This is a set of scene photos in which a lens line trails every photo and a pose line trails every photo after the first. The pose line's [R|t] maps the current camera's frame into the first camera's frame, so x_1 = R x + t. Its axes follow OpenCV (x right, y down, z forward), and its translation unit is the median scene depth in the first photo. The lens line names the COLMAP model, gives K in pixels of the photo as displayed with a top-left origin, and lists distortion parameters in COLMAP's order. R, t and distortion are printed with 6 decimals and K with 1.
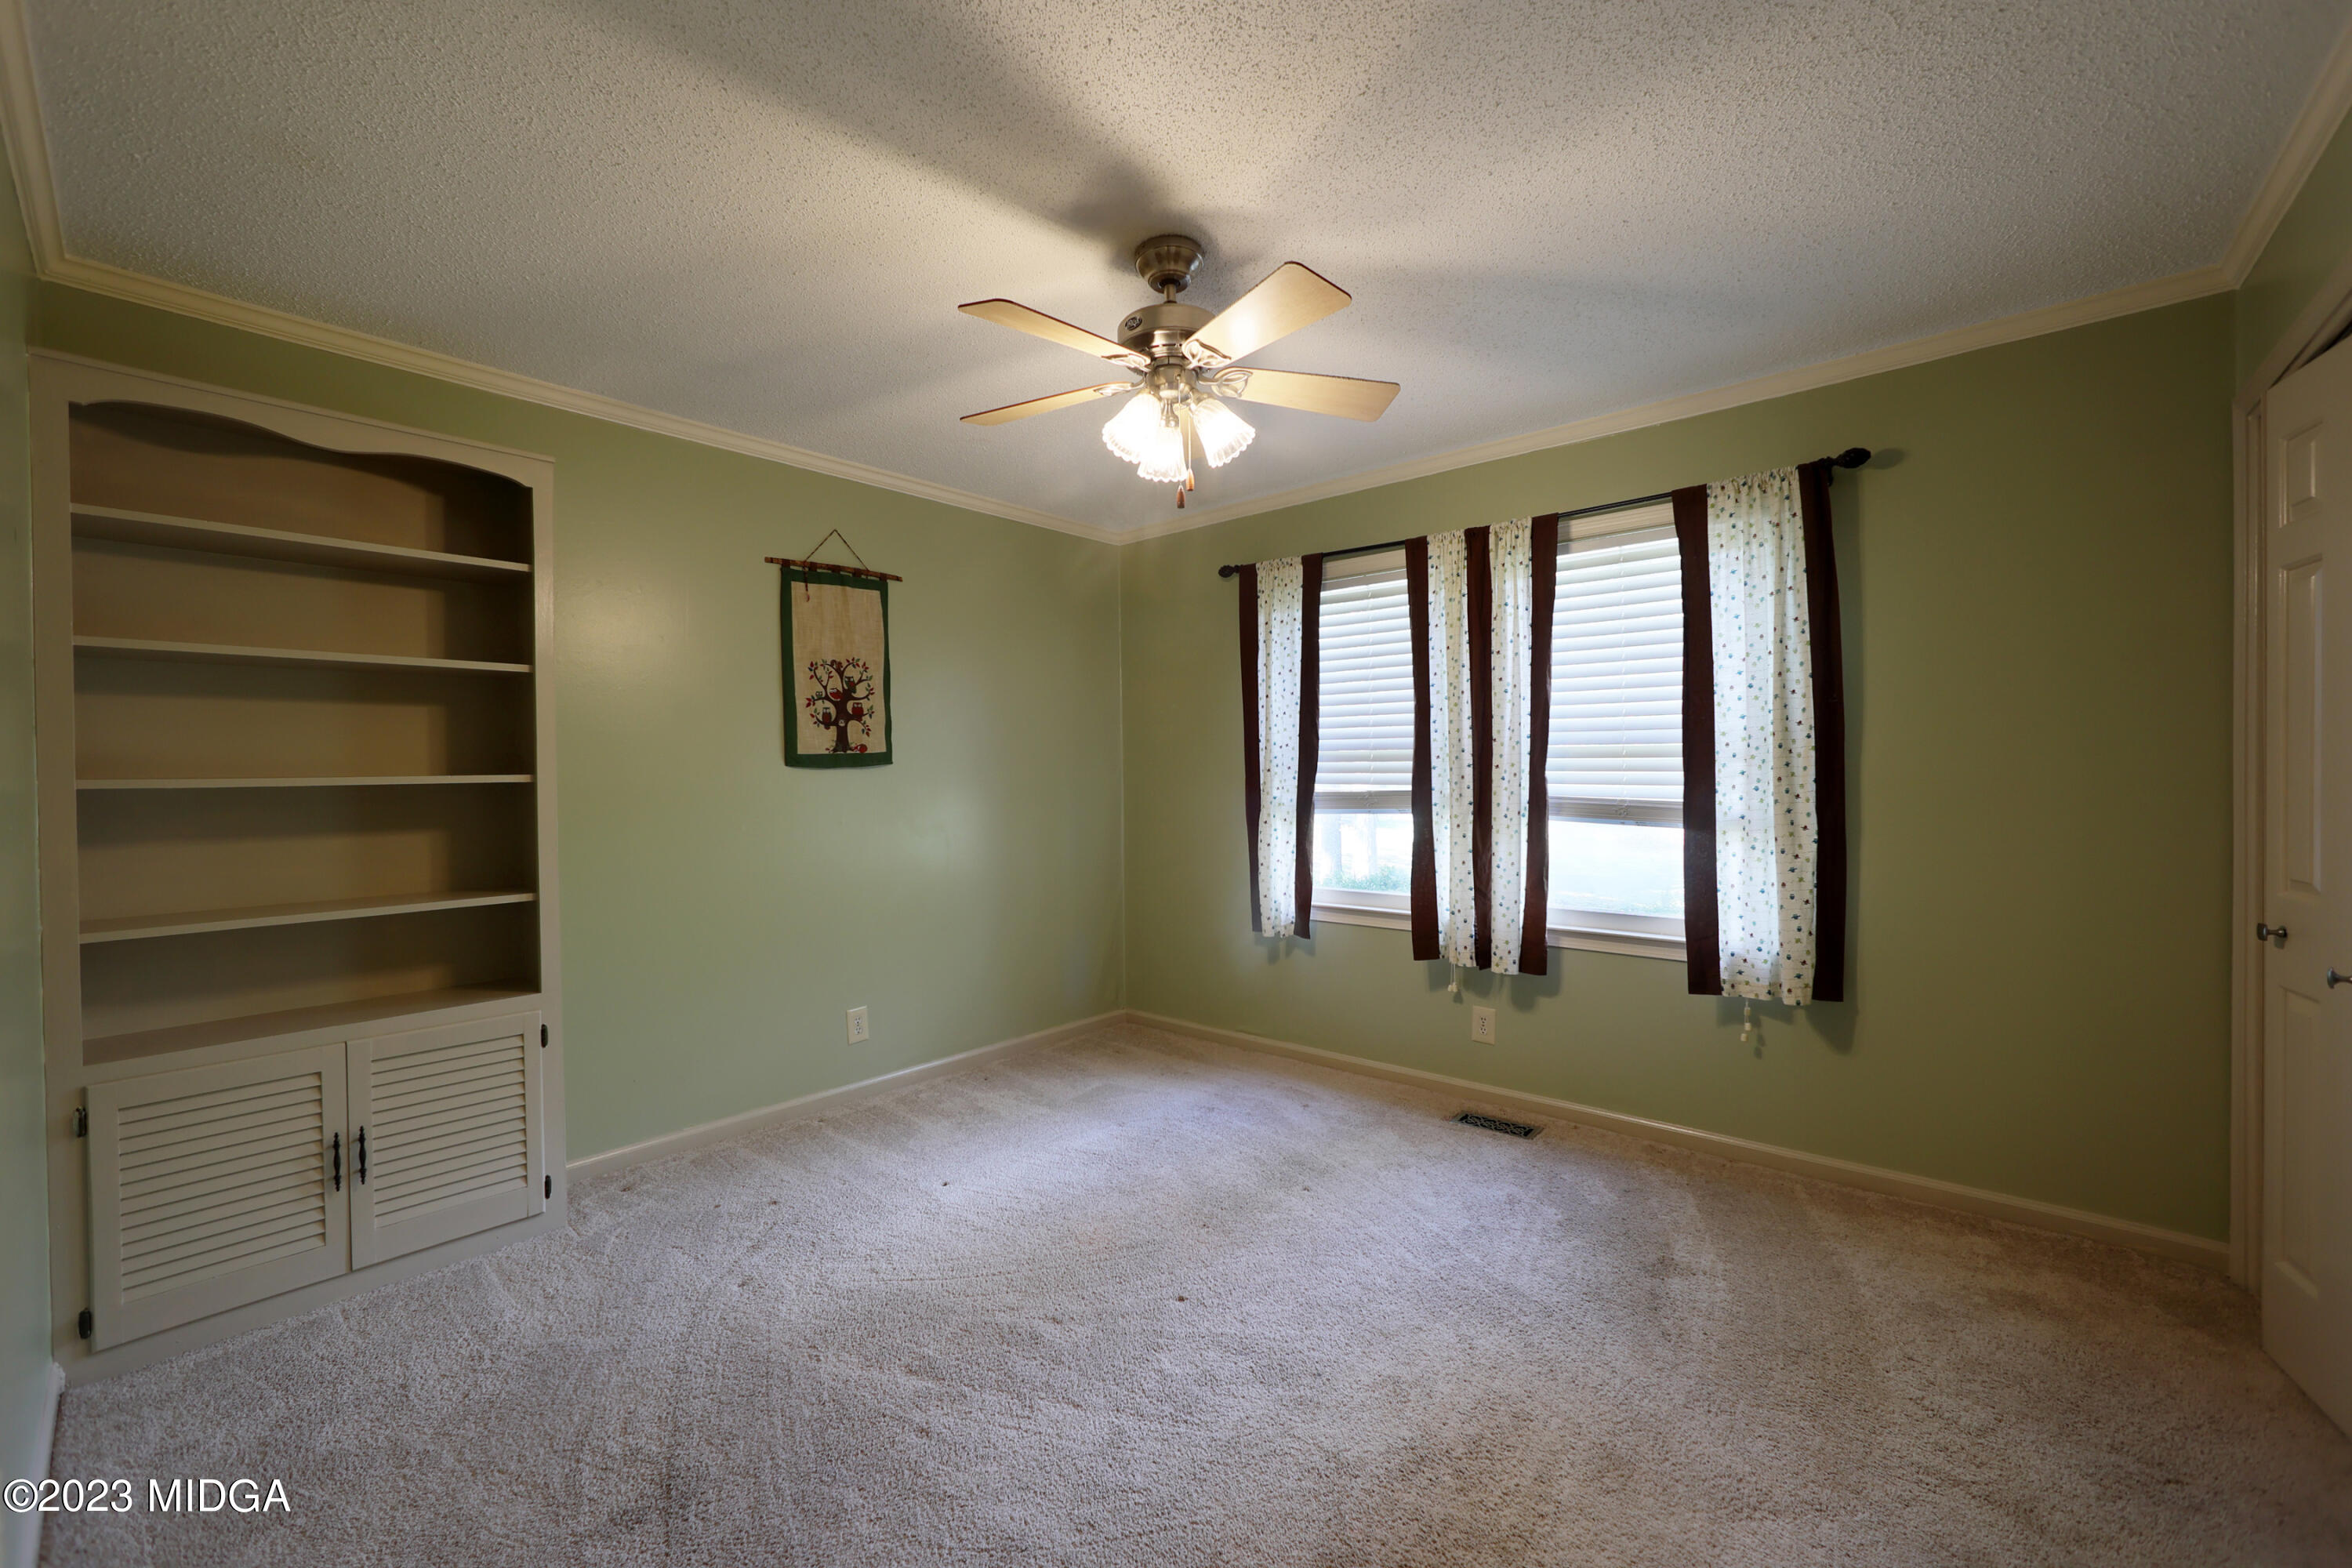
lens RADIAL K [[945.5, 0, 1158.6], [0, 945.5, 780.1], [0, 0, 1]] dist [-0.056126, 0.025595]
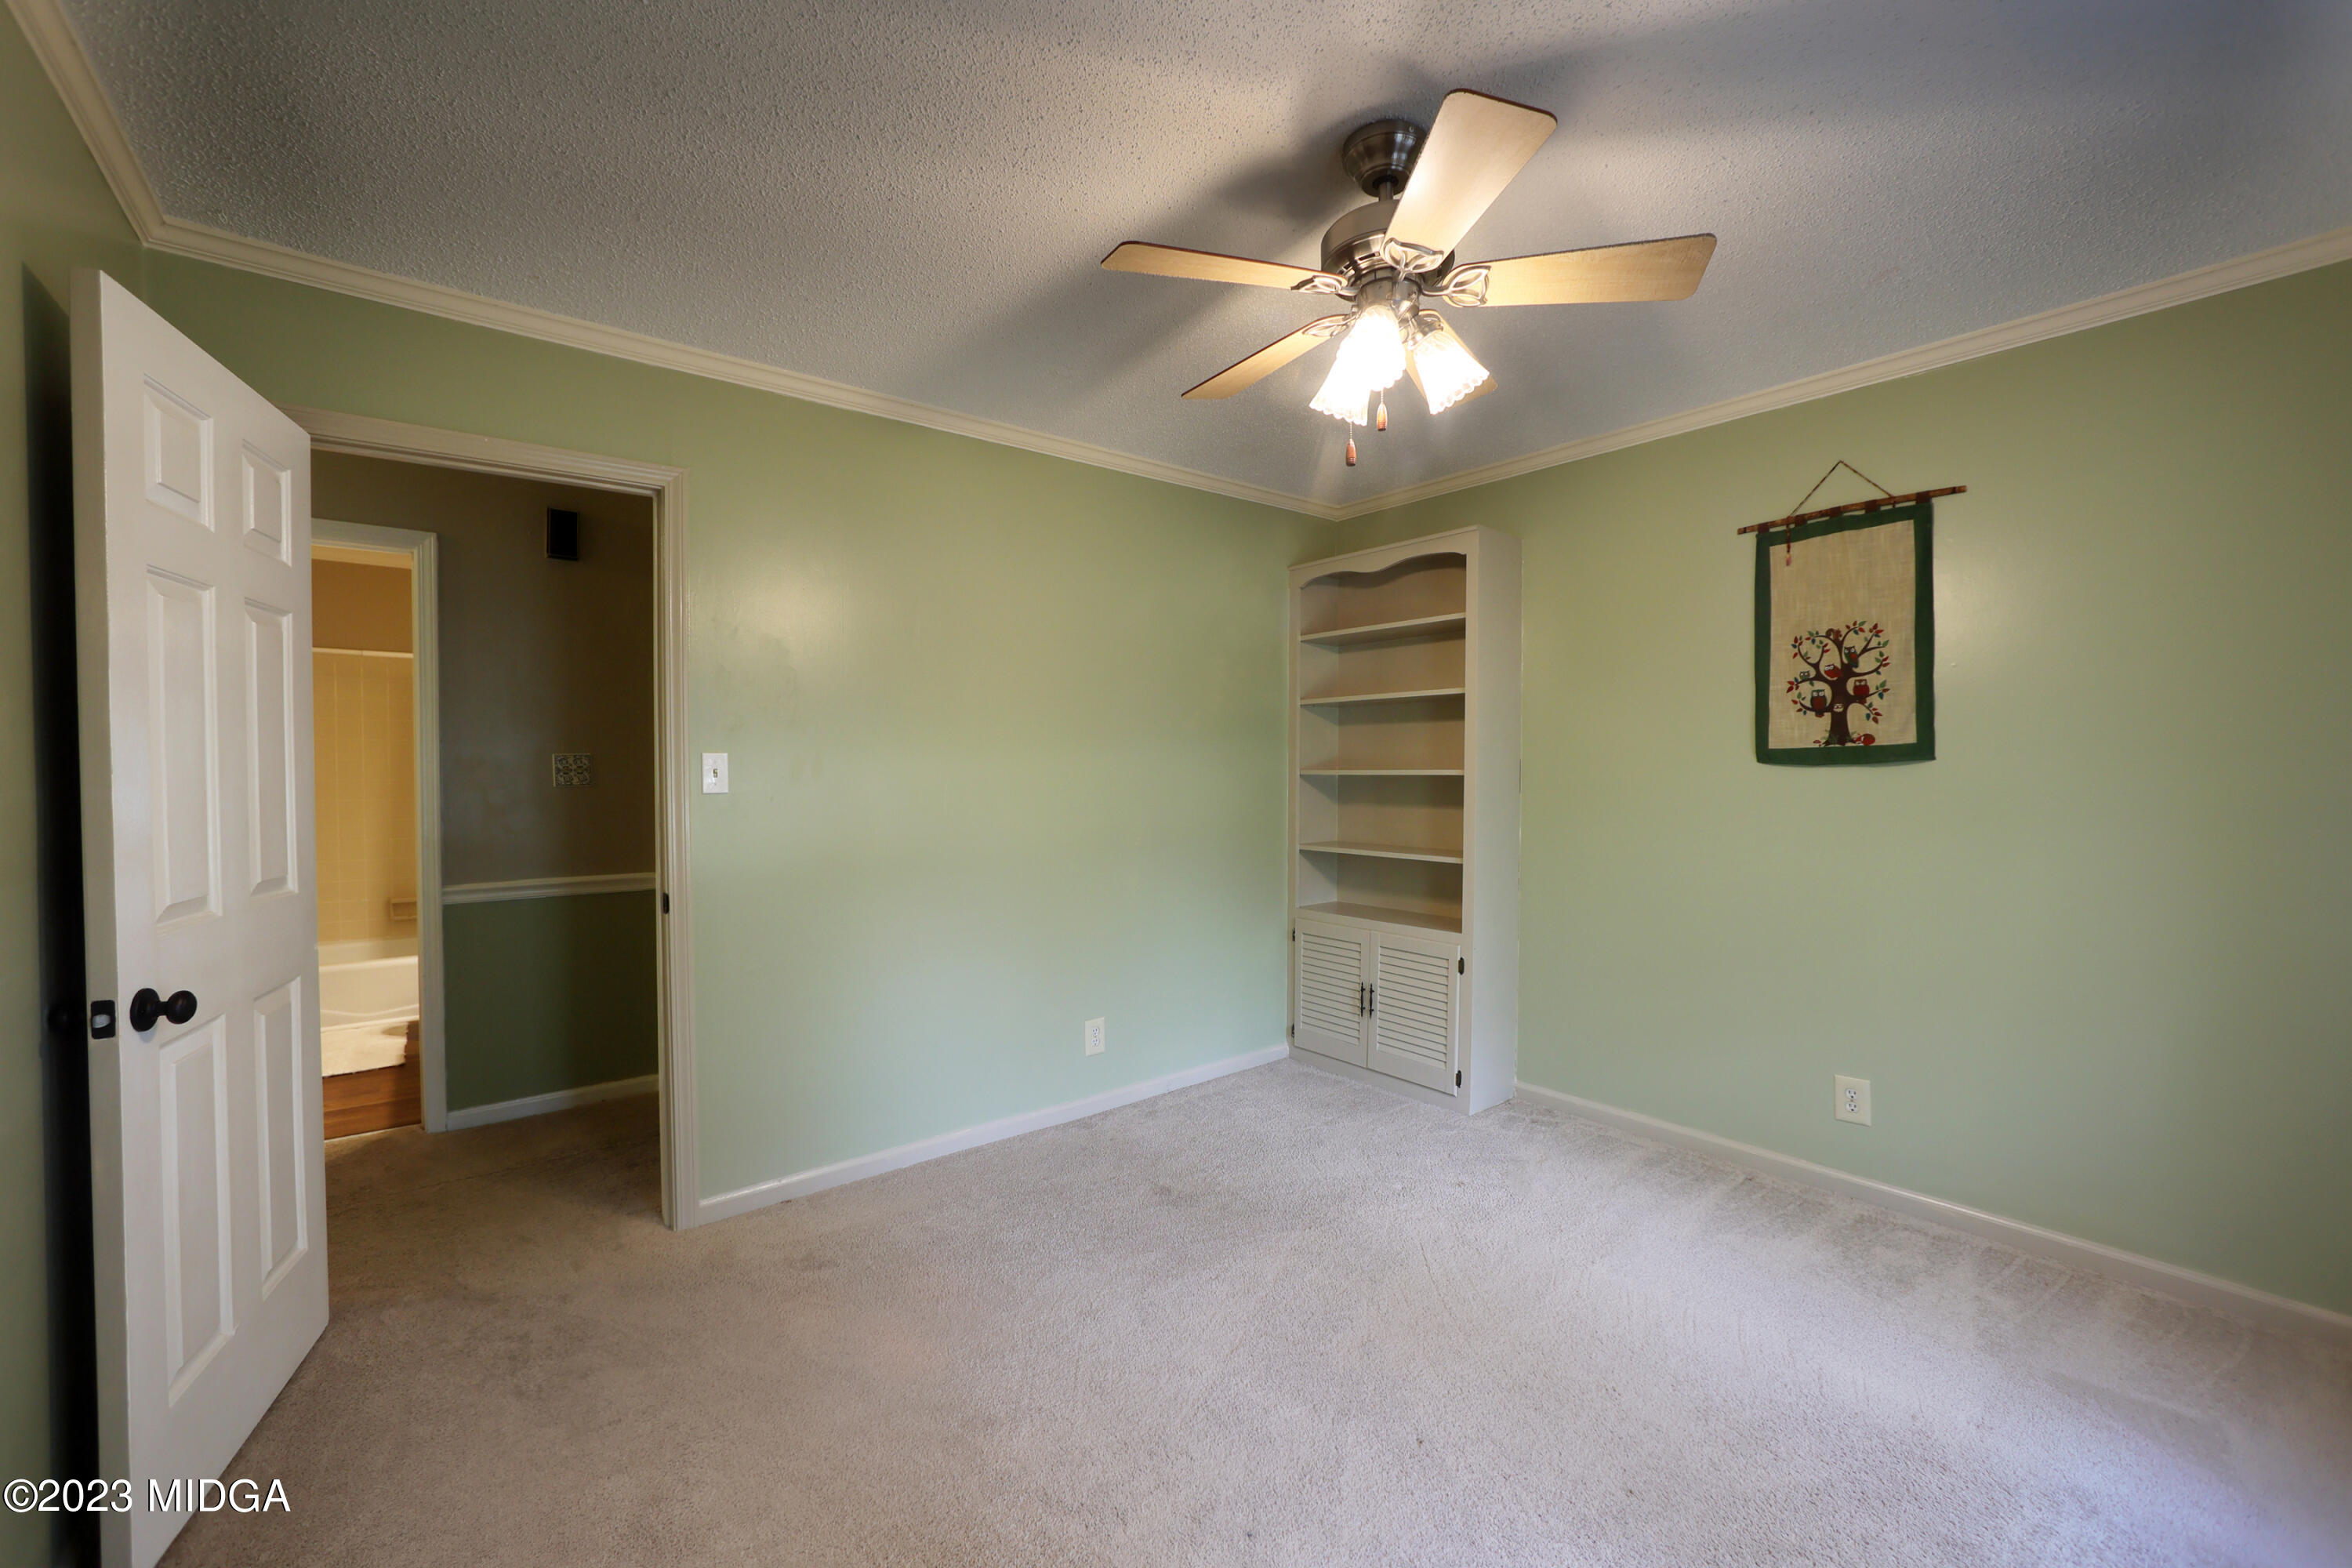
lens RADIAL K [[945.5, 0, 1158.6], [0, 945.5, 780.1], [0, 0, 1]] dist [-0.056126, 0.025595]
pose [[-0.182452, 0.023782, -0.982927, 0.527572], [-0.009179, 0.999623, 0.025890, -0.015210], [0.983172, 0.013746, -0.182165, 0.585630]]
